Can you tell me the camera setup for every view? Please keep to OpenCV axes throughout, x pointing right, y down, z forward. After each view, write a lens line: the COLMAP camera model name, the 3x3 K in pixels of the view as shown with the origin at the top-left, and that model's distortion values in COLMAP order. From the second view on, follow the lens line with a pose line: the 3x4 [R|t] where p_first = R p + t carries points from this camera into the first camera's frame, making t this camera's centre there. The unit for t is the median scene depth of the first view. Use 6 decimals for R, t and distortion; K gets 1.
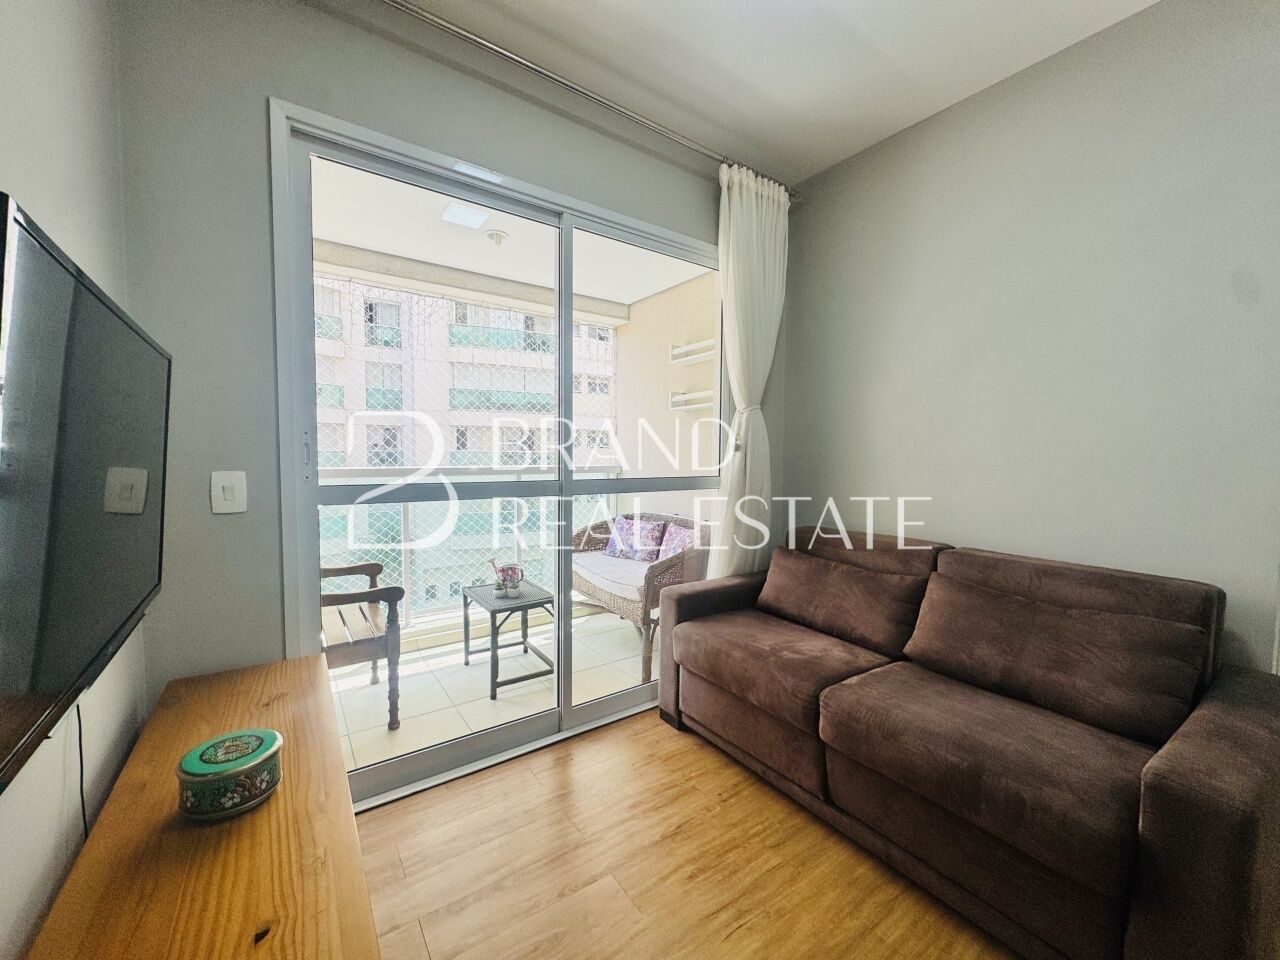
lens RADIAL K [[514.6, 0, 640.0], [0, 514.6, 480.0], [0, 0, 1]] dist [0.000770, 0.000028]
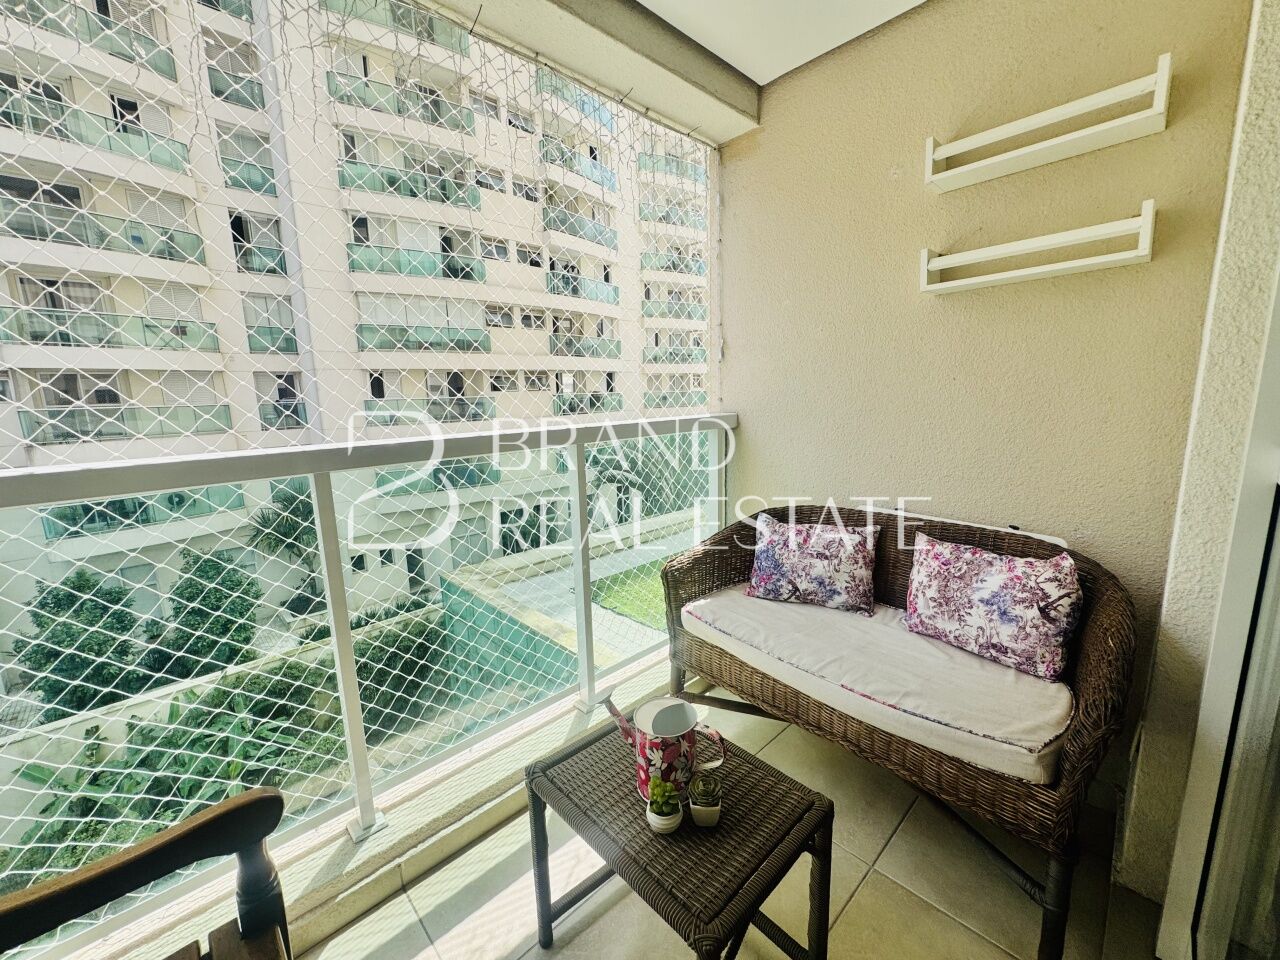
lens RADIAL K [[514.6, 0, 640.0], [0, 514.6, 480.0], [0, 0, 1]] dist [0.000770, 0.000028]
pose [[0.989400, -0.058309, 0.132994, -0.267061], [0.042606, 0.992098, 0.118011, -0.036101], [-0.138824, -0.111094, 0.984066, 0.590451]]
